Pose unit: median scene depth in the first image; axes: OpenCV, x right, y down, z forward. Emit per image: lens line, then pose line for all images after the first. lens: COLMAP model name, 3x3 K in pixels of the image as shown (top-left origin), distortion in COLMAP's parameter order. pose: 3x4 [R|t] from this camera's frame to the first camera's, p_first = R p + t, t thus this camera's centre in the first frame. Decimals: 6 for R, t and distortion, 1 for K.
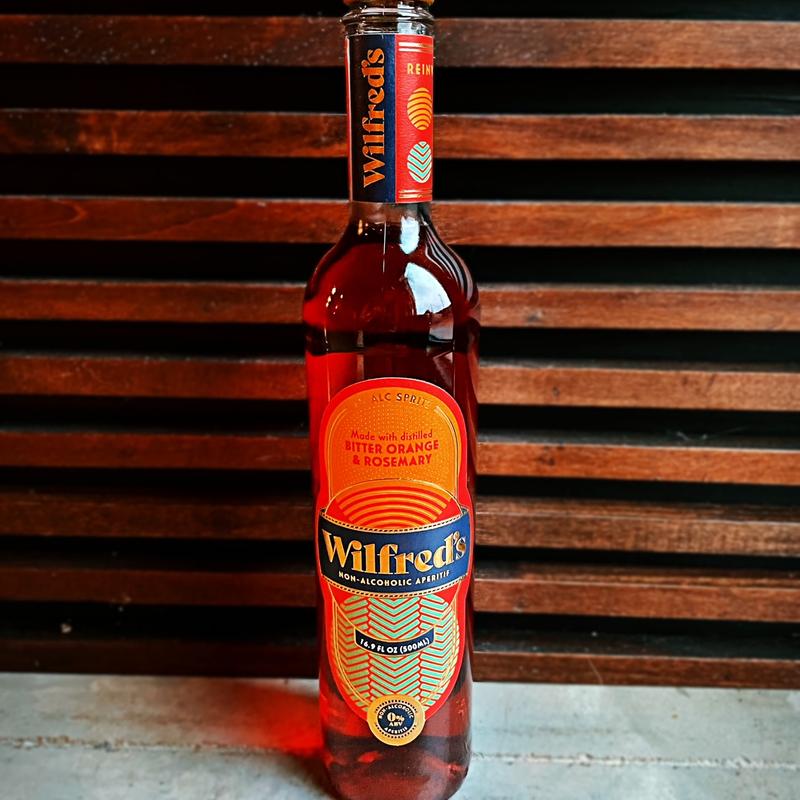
lens RADIAL K [[781.1, 0, 403.1], [0, 781.1, 394.7], [0, 0, 1]] dist [-0.008958, 0.000000]
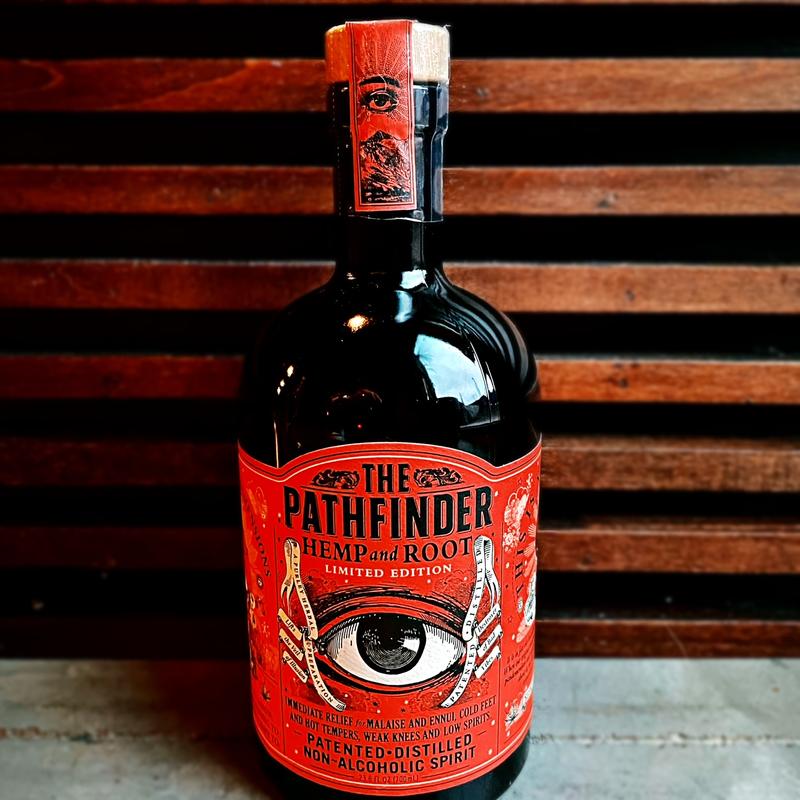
lens RADIAL K [[781.1, 0, 408.1], [0, 781.1, 407.6], [0, 0, 1]] dist [-0.008958, 0.000000]
pose [[0.999696, -0.012860, 0.021046, -0.059549], [0.013583, 0.999309, -0.034600, 0.139682], [-0.020586, 0.034875, 0.999180, 0.171973]]
